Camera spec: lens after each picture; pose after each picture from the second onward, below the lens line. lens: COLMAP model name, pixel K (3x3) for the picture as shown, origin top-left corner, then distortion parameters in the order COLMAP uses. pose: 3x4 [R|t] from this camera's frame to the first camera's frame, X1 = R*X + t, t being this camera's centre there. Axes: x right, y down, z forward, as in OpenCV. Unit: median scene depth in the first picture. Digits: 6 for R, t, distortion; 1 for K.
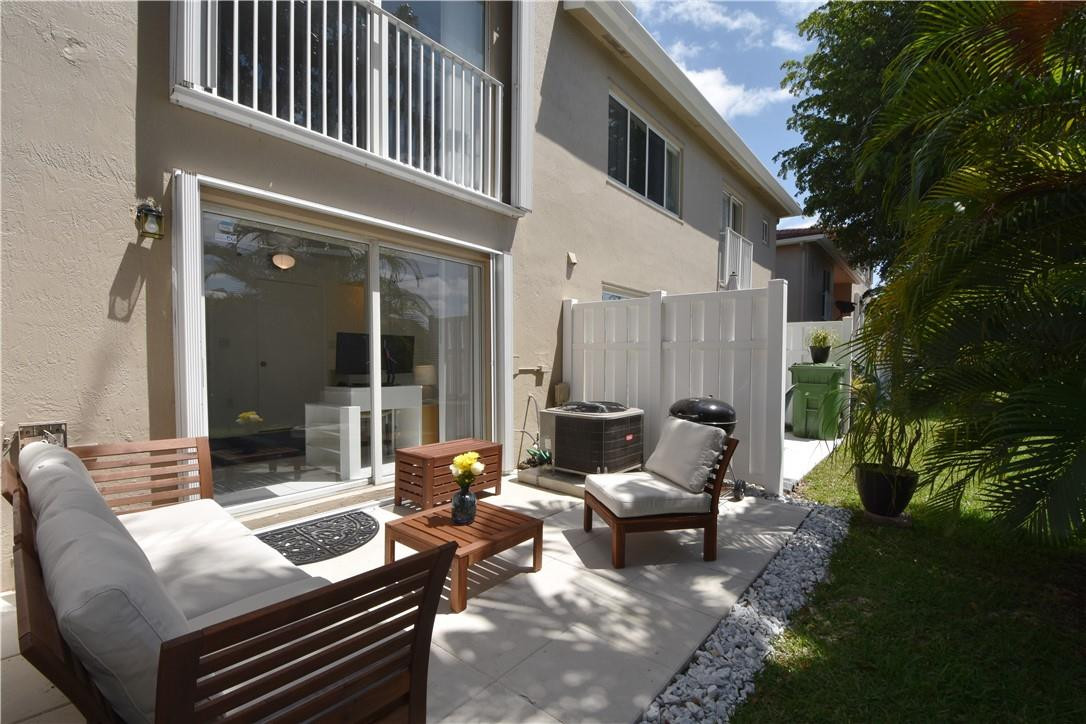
lens RADIAL K [[481.5, 0, 542.6], [0, 481.5, 377.3], [0, 0, 1]] dist [0.000639, -0.009274]
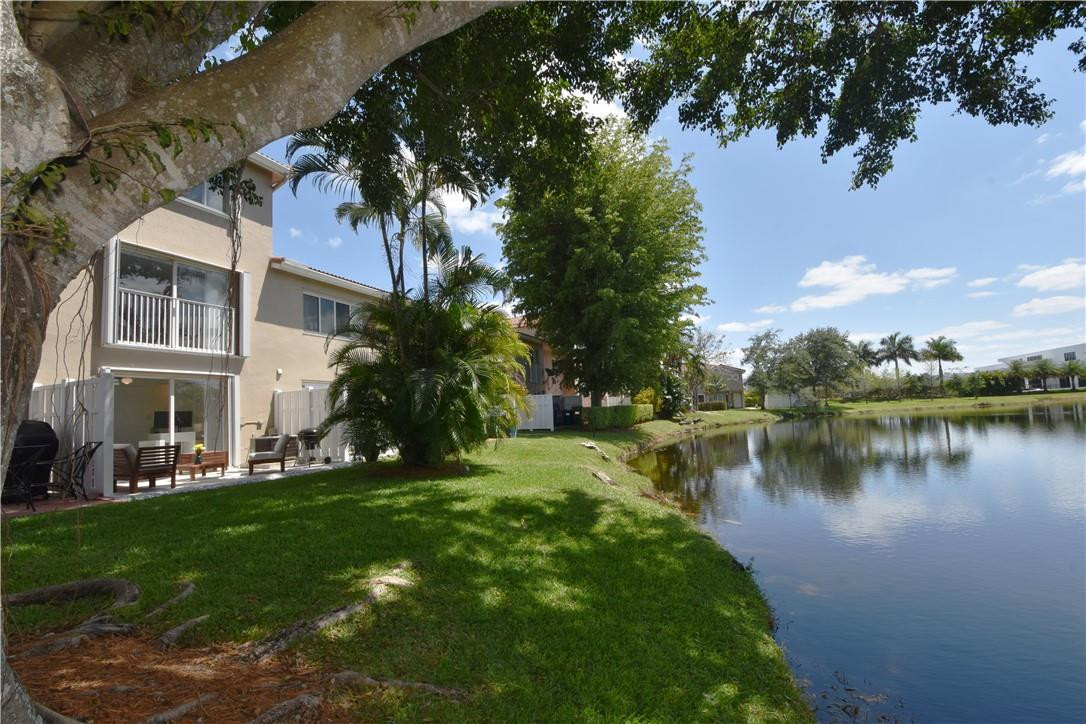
lens RADIAL K [[481.5, 0, 538.1], [0, 481.5, 367.6], [0, 0, 1]] dist [0.000639, -0.009274]
pose [[0.957478, -0.038717, 0.285898, 0.769241], [0.080448, 0.987479, -0.135694, 0.176610], [-0.277065, 0.152924, 0.948604, -1.936563]]
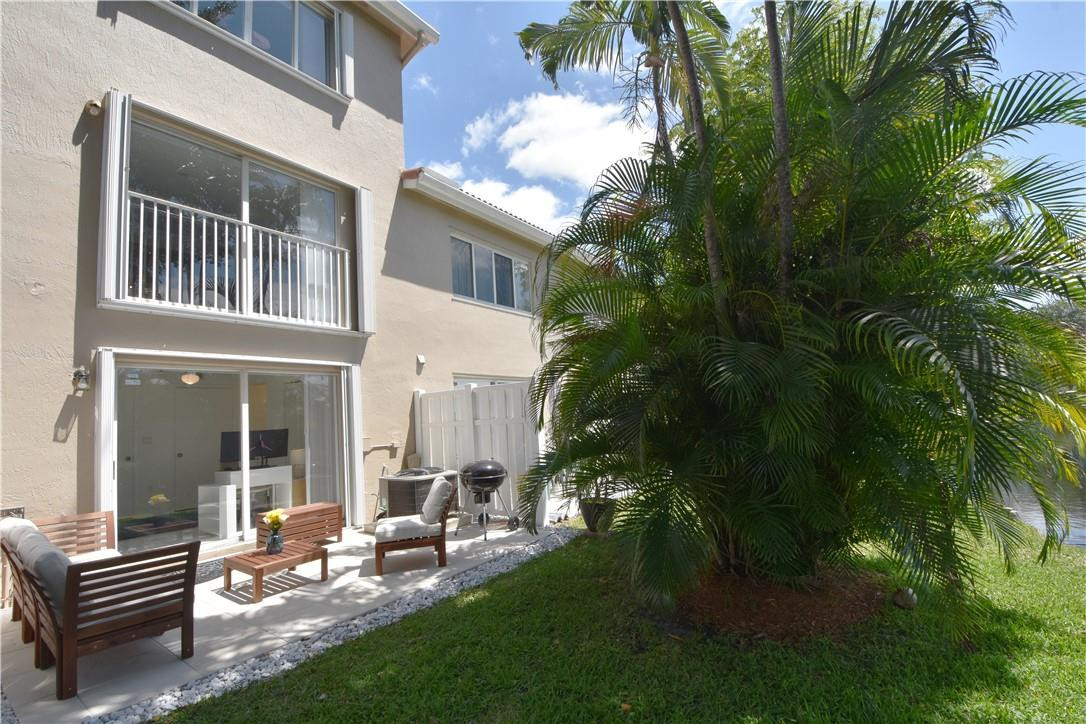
lens RADIAL K [[481.5, 0, 542.2], [0, 481.5, 377.1], [0, 0, 1]] dist [0.000639, -0.009274]
pose [[0.995597, -0.060755, 0.071381, 0.404317], [0.069182, 0.990087, -0.122239, -0.016327], [-0.063247, 0.126639, 0.989930, -0.460235]]
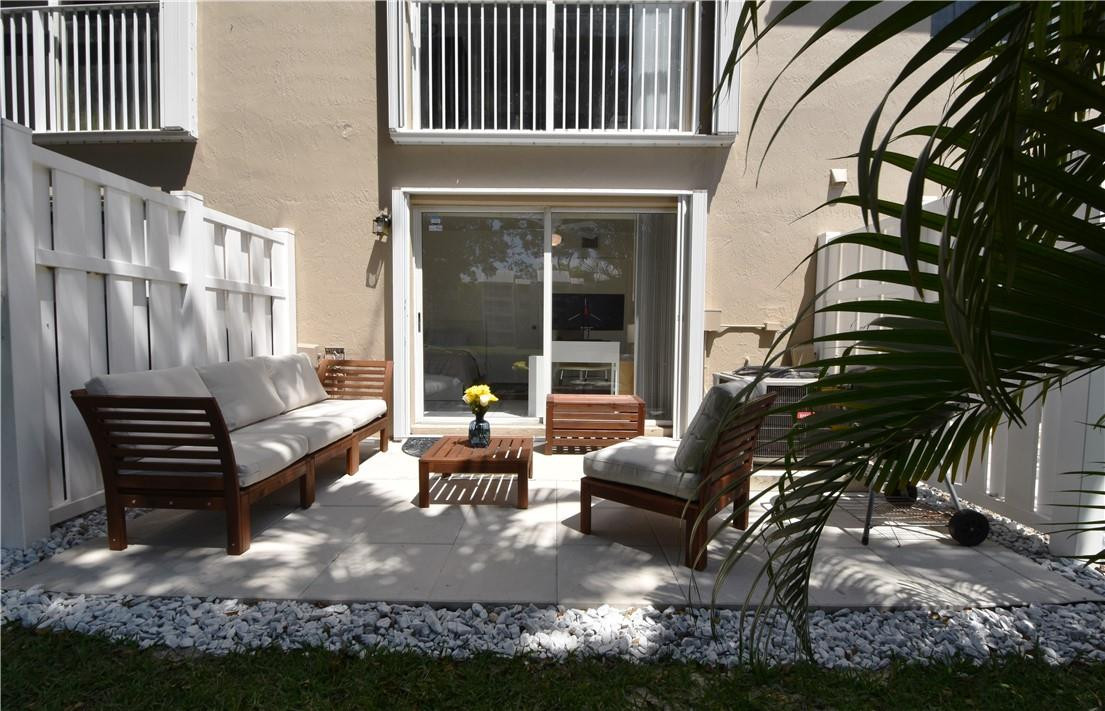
lens RADIAL K [[502.2, 0, 548.8], [0, 502.2, 365.9], [0, 0, 1]] dist [-0.007996, -0.002847]
pose [[0.629702, 0.050186, -0.775214, 0.524870], [-0.036953, 0.998716, 0.034639, 0.040196], [0.775958, 0.006835, 0.630748, 0.239791]]
